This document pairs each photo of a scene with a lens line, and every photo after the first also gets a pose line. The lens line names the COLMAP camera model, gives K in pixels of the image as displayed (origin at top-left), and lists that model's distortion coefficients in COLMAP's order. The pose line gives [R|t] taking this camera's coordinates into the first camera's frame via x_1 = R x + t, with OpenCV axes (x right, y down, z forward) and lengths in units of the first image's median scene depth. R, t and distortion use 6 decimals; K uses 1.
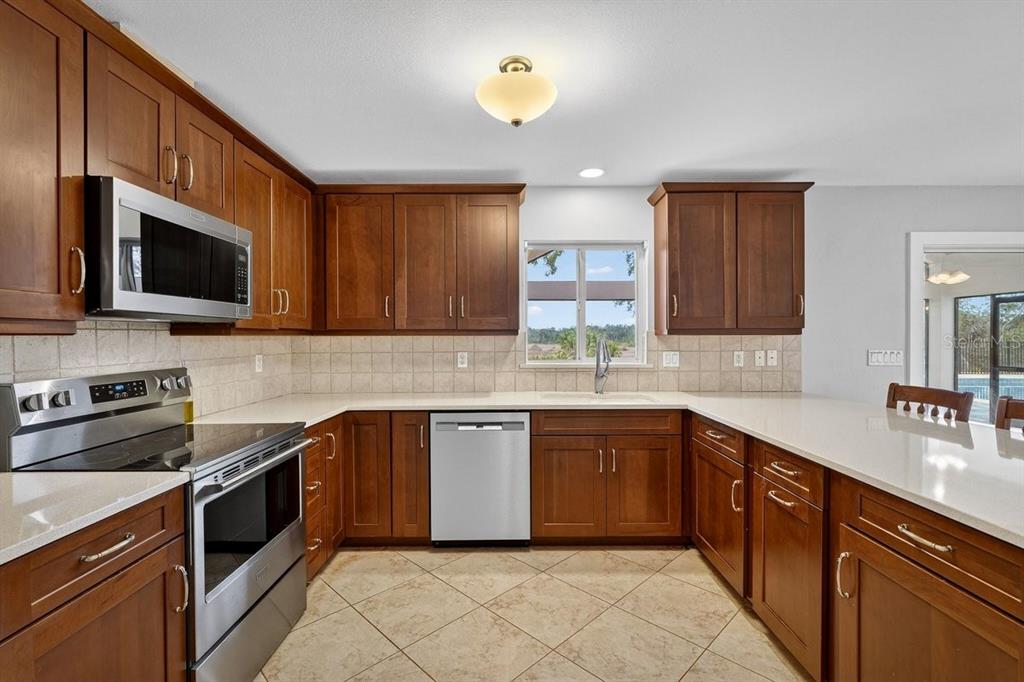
lens RADIAL K [[457.1, 0, 512.0], [0, 457.1, 341.5], [0, 0, 1]] dist [0.002155, -0.000381]
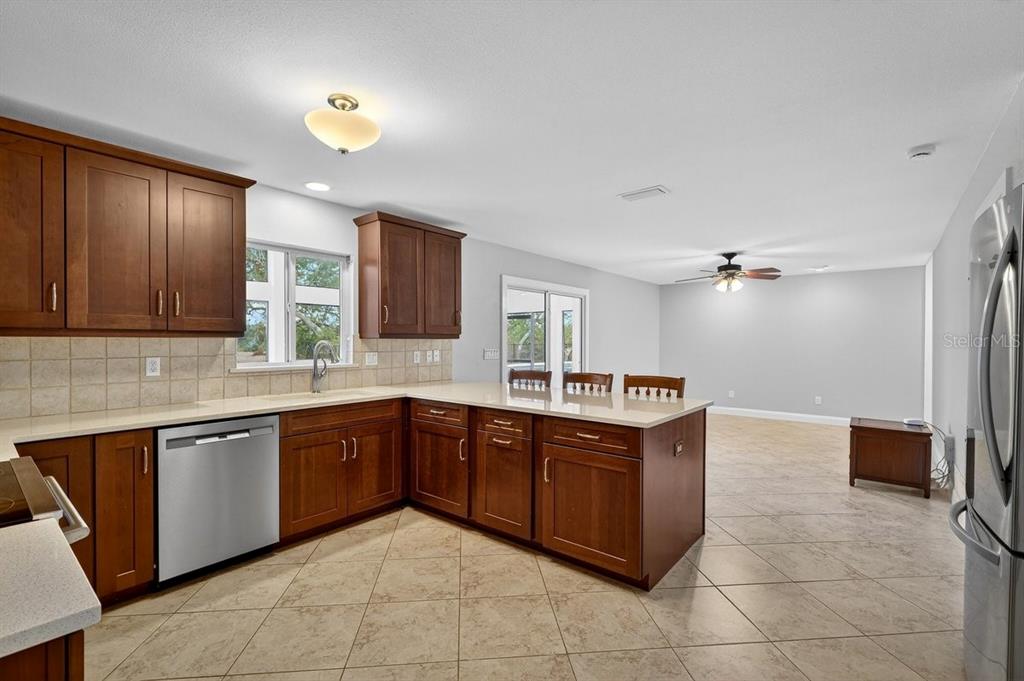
lens RADIAL K [[457.1, 0, 506.9], [0, 457.1, 340.3], [0, 0, 1]] dist [0.002155, -0.000381]
pose [[0.639191, 0.003214, 0.769041, -0.376628], [0.002890, 0.999974, -0.006582, -0.000315], [-0.769042, 0.006429, 0.639166, -0.025929]]
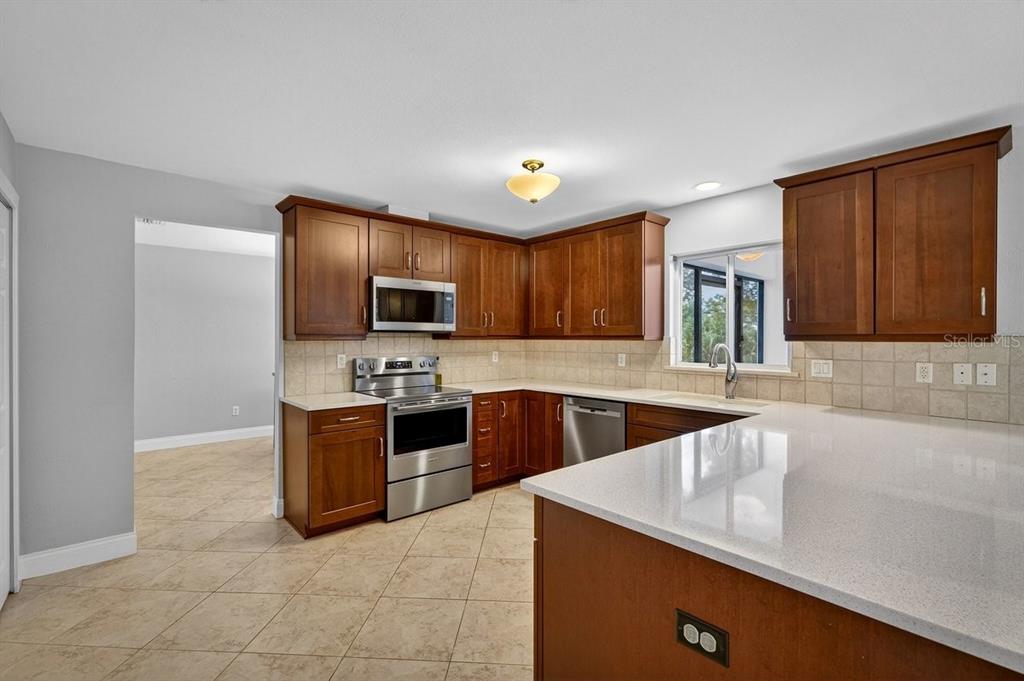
lens RADIAL K [[457.1, 0, 511.1], [0, 457.1, 342.0], [0, 0, 1]] dist [0.002155, -0.000381]
pose [[0.669350, 0.009468, -0.742887, 0.672456], [-0.012161, 0.999924, 0.001787, -0.007455], [0.742847, 0.007839, 0.669415, -0.040911]]
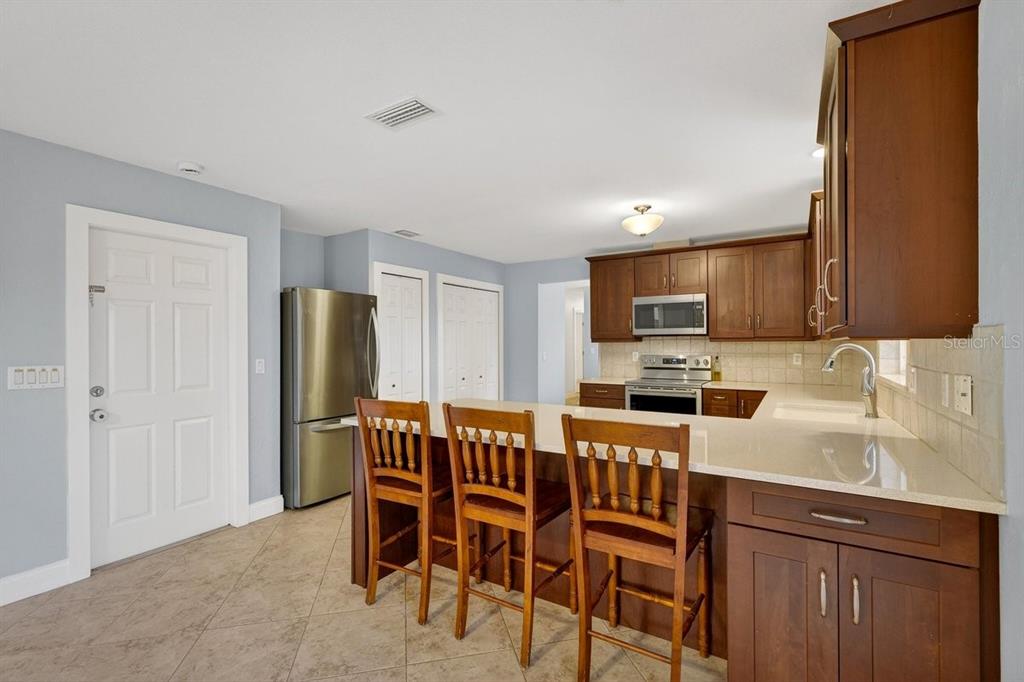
lens RADIAL K [[457.1, 0, 512.8], [0, 457.1, 341.4], [0, 0, 1]] dist [0.002155, -0.000381]
pose [[-0.525436, 0.004498, -0.850821, 1.237853], [-0.002068, 0.999976, 0.006564, -0.018998], [0.850831, 0.005208, -0.525414, 0.974180]]
